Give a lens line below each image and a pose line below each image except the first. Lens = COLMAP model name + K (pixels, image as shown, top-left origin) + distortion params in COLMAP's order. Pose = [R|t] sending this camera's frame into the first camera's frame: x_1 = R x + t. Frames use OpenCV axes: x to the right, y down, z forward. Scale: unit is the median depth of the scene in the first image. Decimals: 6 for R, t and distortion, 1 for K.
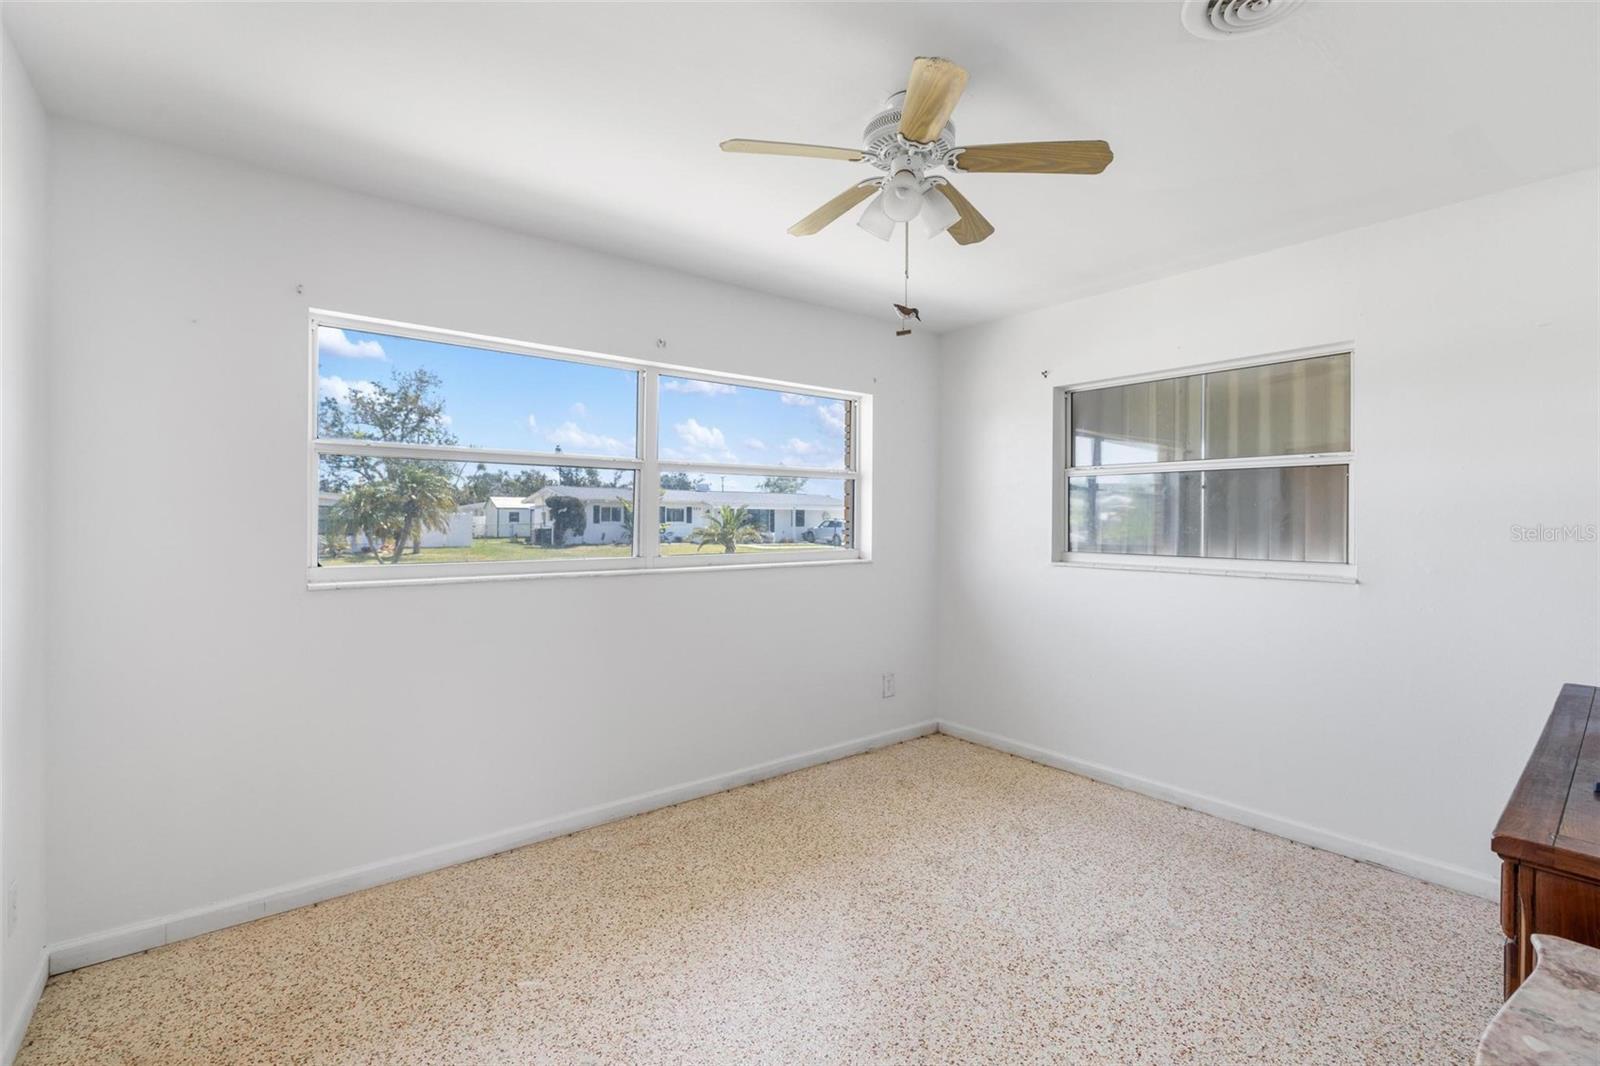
lens RADIAL K [[710.1, 0, 802.5], [0, 710.1, 528.8], [0, 0, 1]] dist [-0.008457, 0.002902]
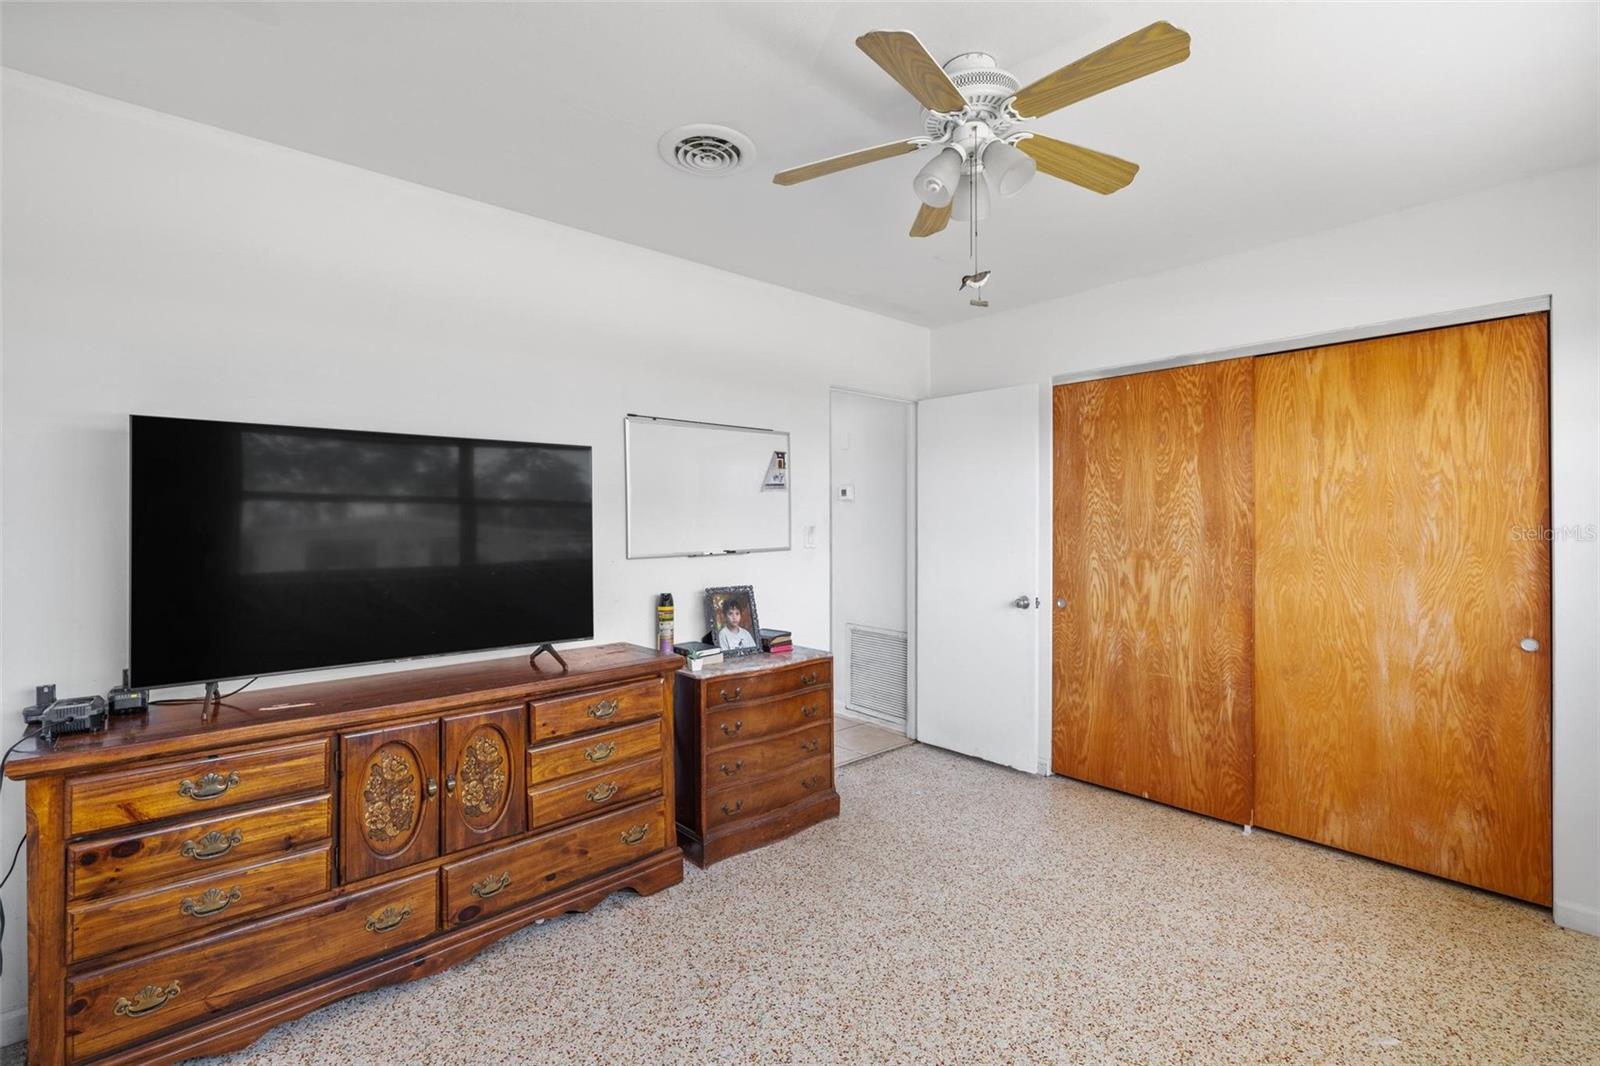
lens RADIAL K [[710.1, 0, 802.9], [0, 710.1, 527.3], [0, 0, 1]] dist [-0.008457, 0.002902]
pose [[-0.998659, -0.004604, -0.051572, 0.430212], [-0.005366, 0.999878, 0.014639, -0.017075], [0.051498, 0.014896, -0.998562, 1.977944]]
